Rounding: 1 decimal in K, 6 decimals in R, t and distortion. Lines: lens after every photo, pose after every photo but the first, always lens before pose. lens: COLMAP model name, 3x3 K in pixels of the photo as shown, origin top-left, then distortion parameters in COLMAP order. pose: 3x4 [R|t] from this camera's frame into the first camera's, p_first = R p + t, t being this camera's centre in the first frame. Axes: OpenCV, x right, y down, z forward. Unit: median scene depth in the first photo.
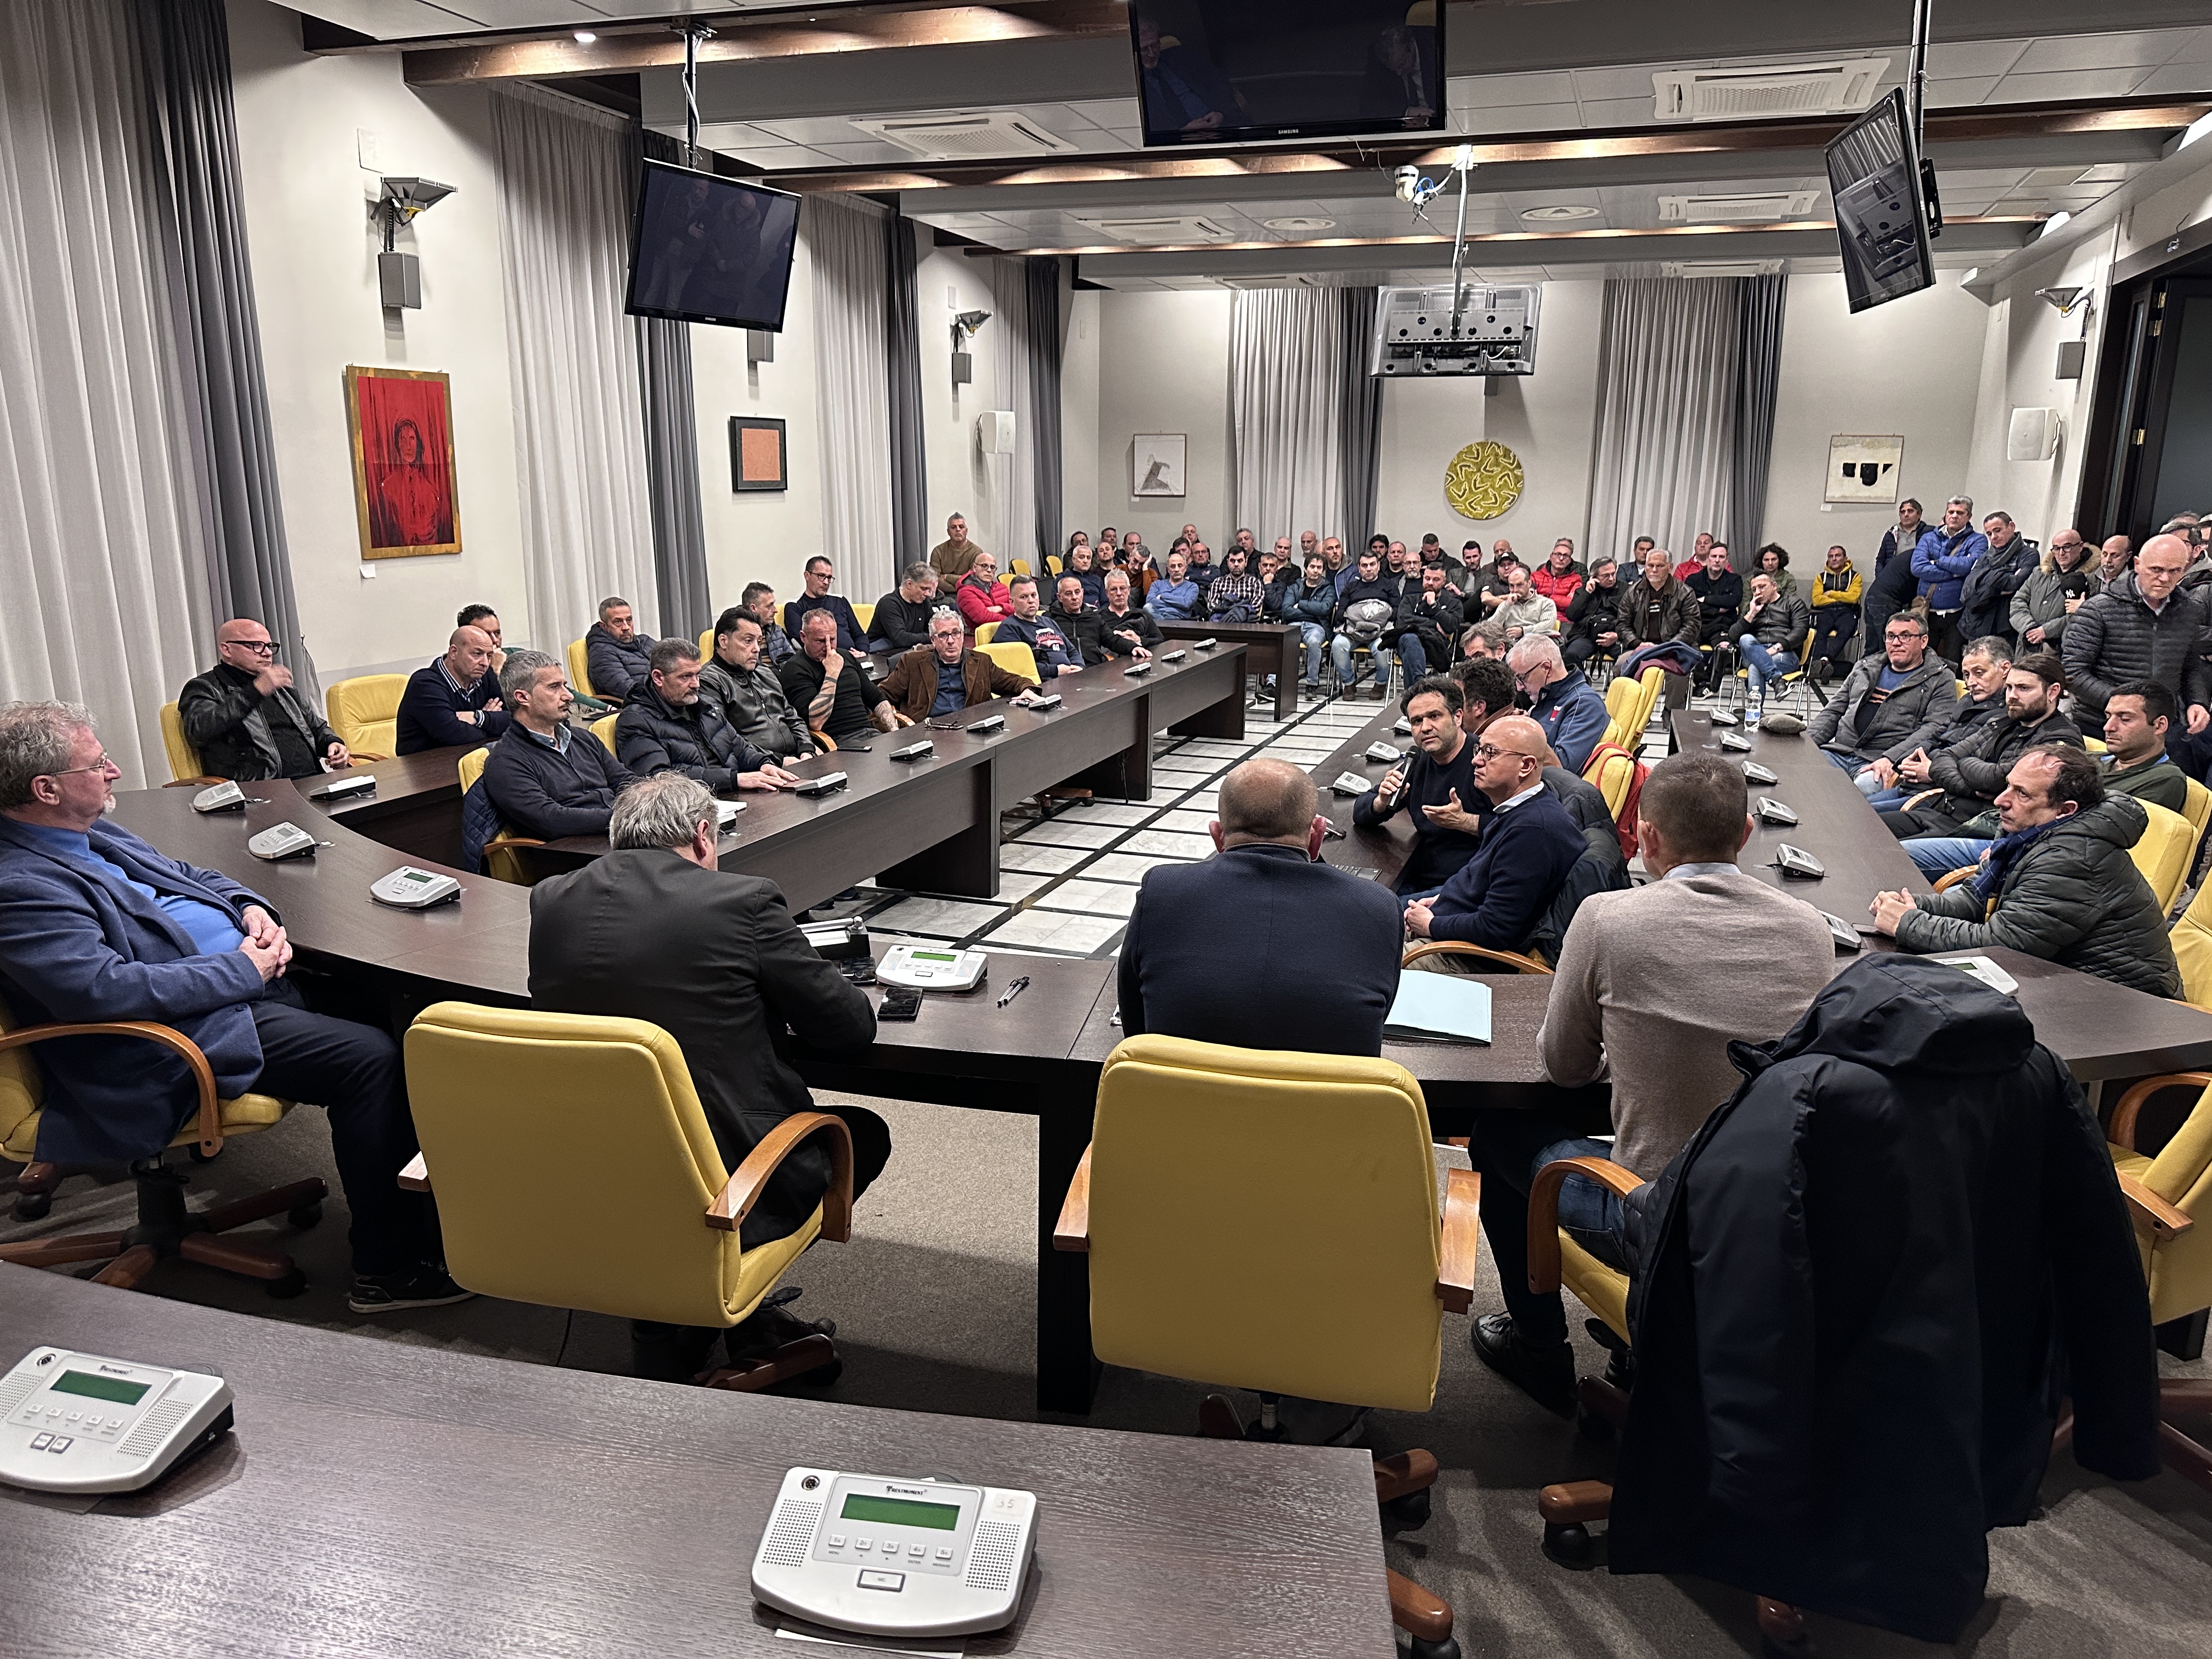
lens RADIAL K [[1540.9, 0, 1112.4], [0, 1540.9, 830.2], [0, 0, 1]] dist [0.000454, -0.016005]
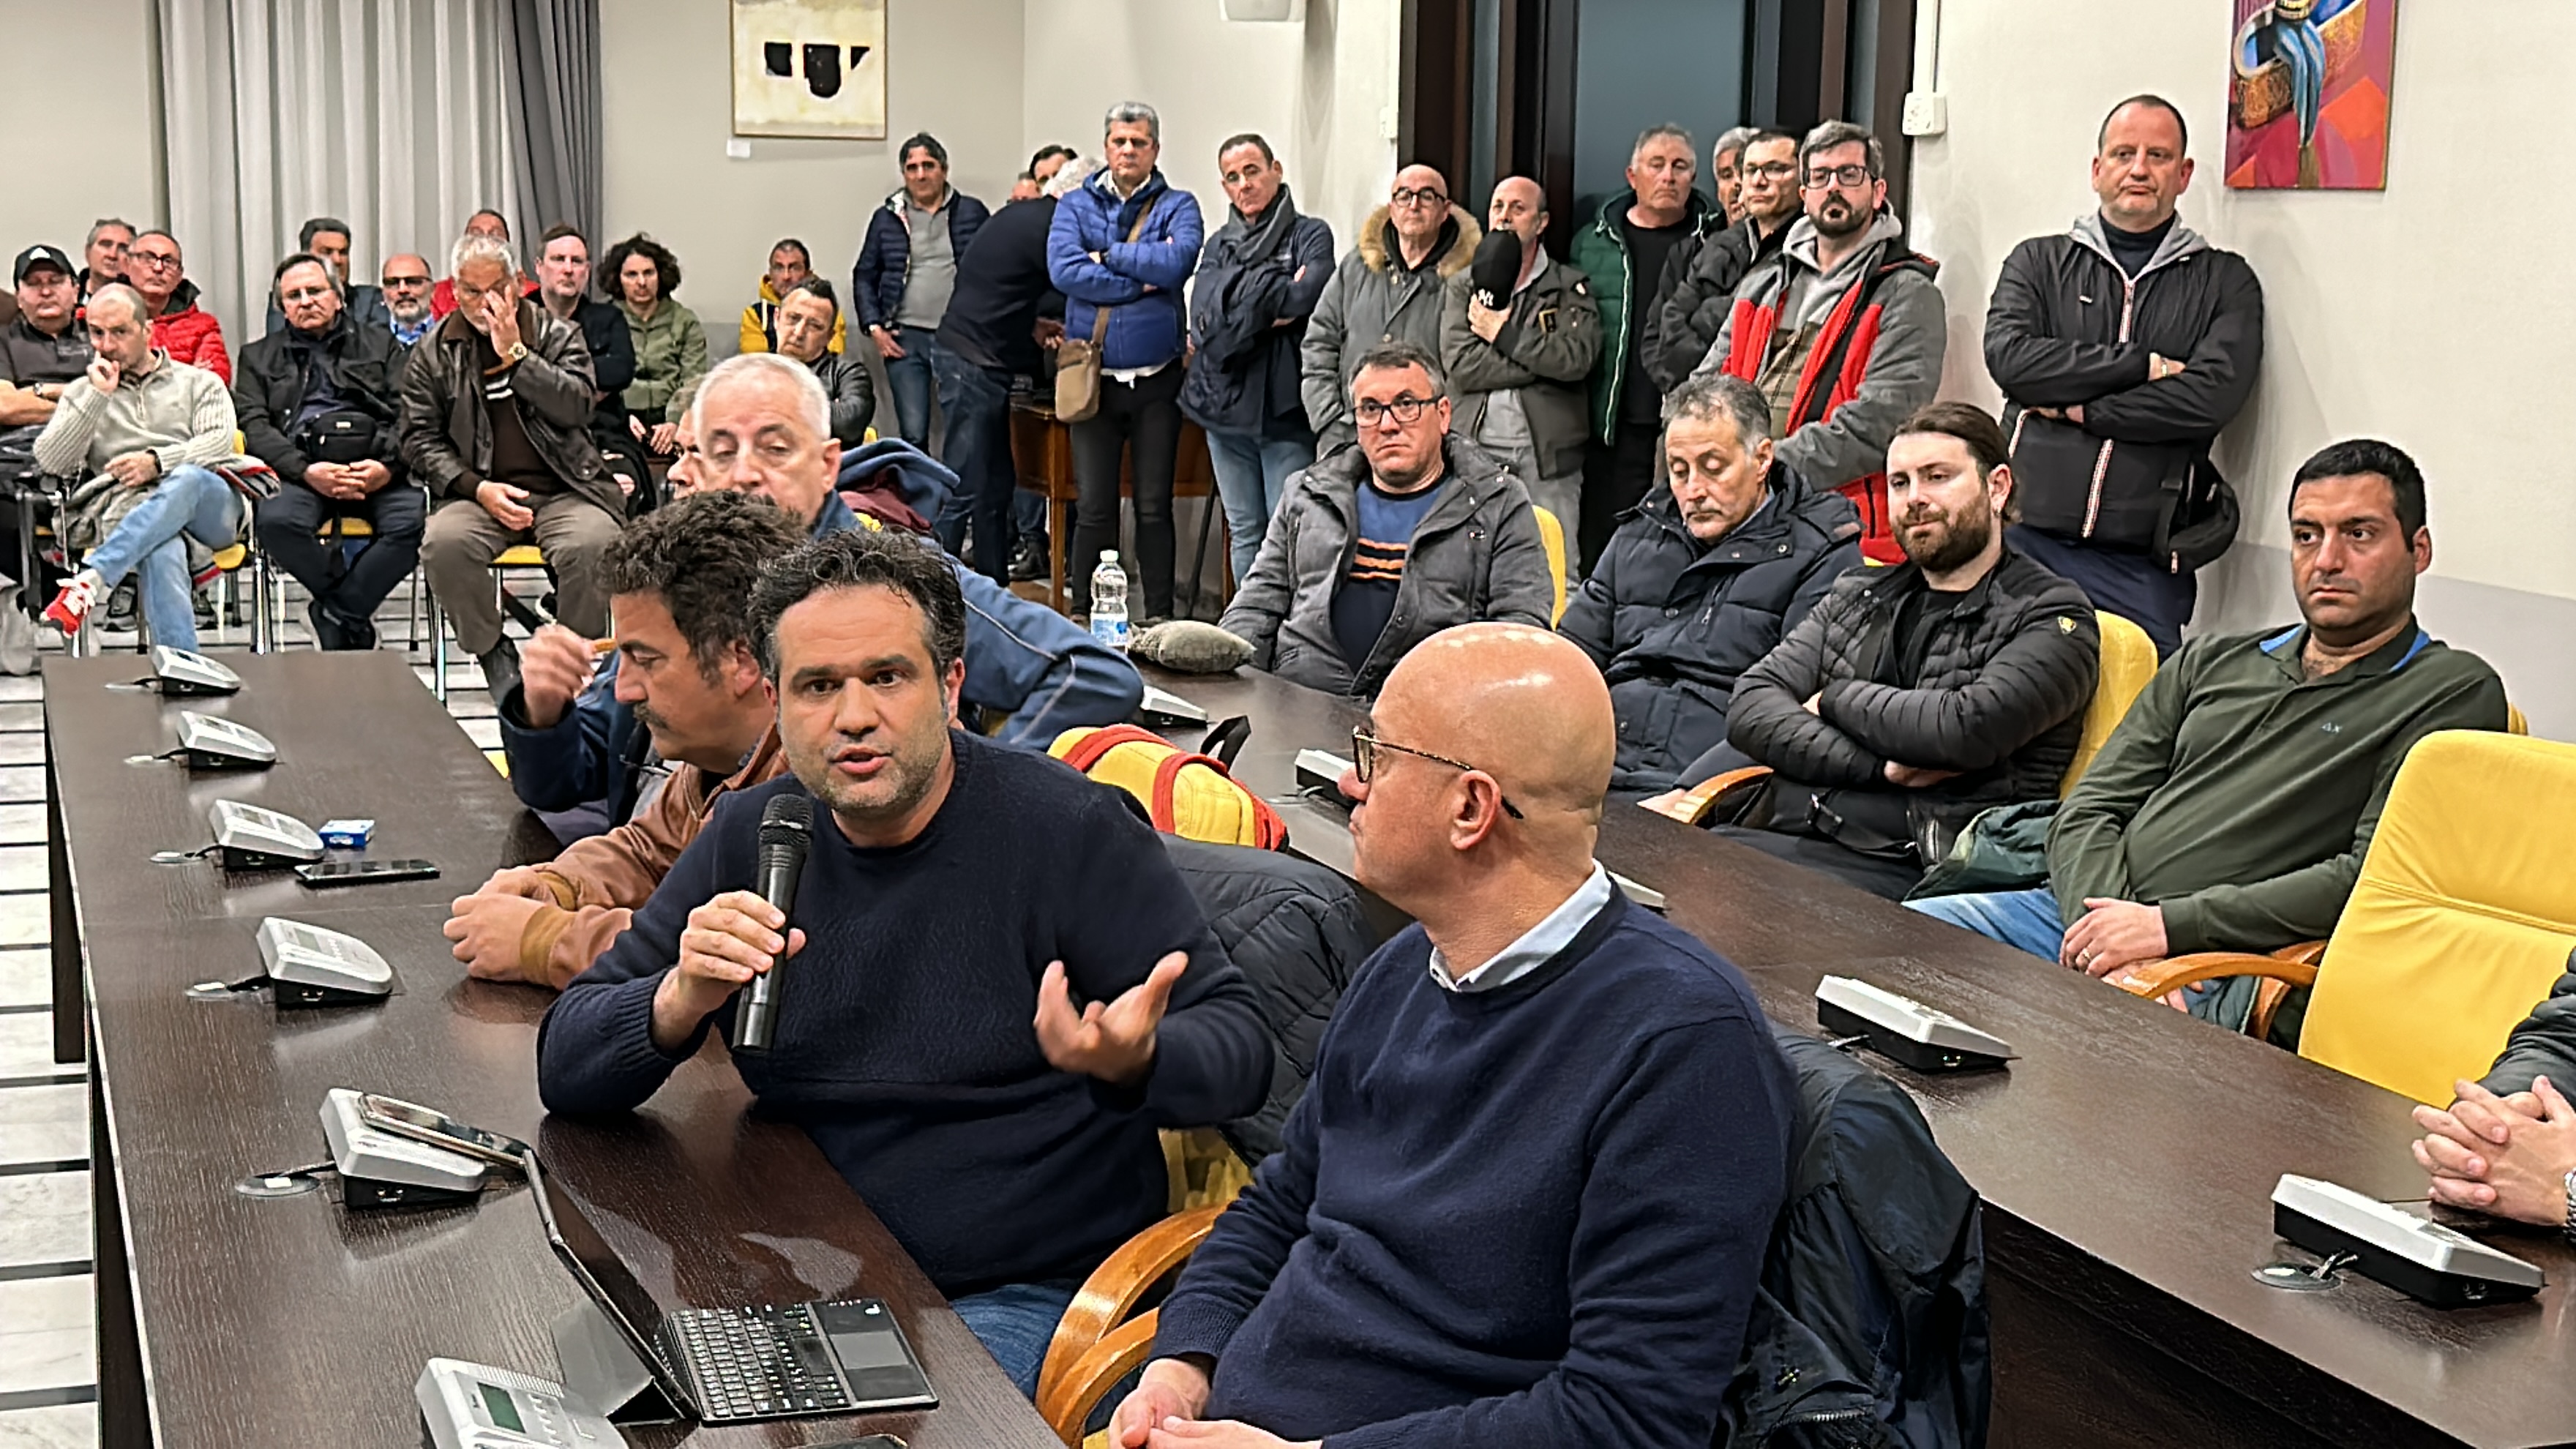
lens RADIAL K [[3612.5, 0, 1295.6], [0, 3612.5, 721.1], [0, 0, 1]] dist [0.095886, 0.000000]
pose [[0.778372, -0.090454, 0.621253, -0.041285], [0.133462, 0.990788, -0.022958, -0.014570], [-0.613453, 0.100784, 0.783274, 0.160679]]
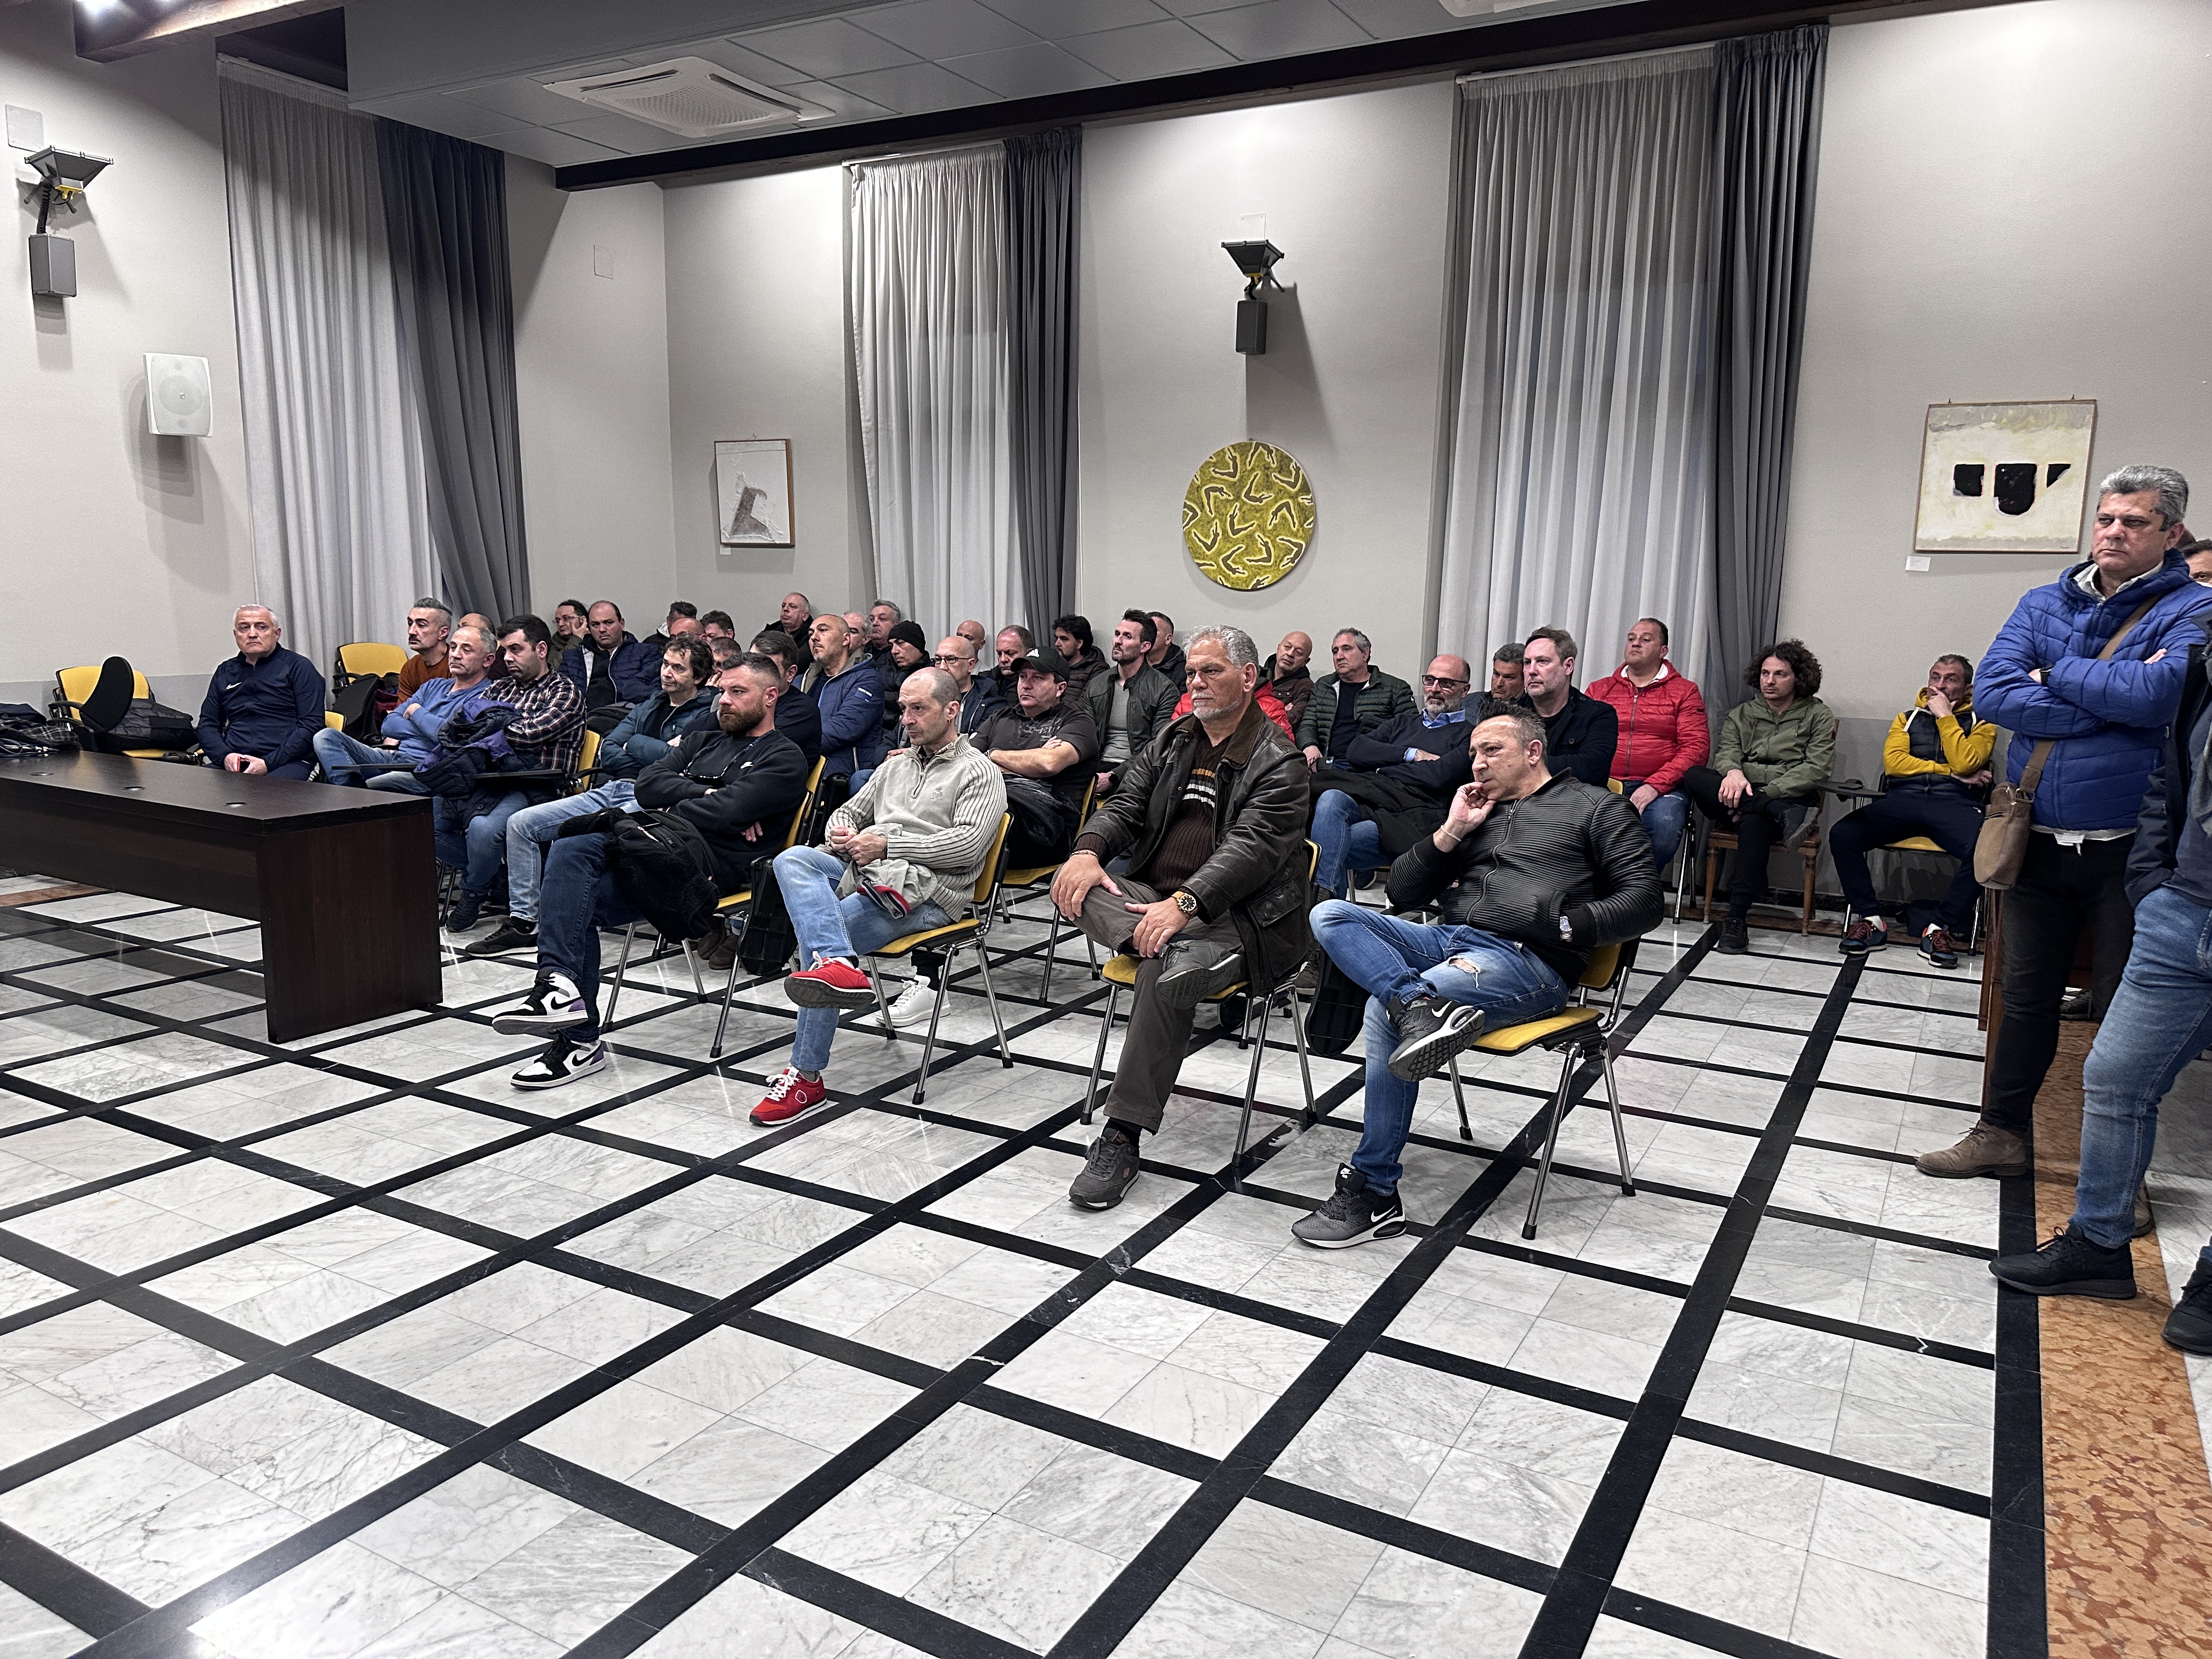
lens RADIAL K [[1540.9, 0, 1096.1], [0, 1540.9, 849.2], [0, 0, 1]] dist [0.000454, -0.016005]
pose [[0.980276, 0.045157, -0.192405, 0.323087], [-0.056711, 0.996876, -0.054974, -0.088473], [0.189321, 0.064802, 0.979775, 0.524109]]
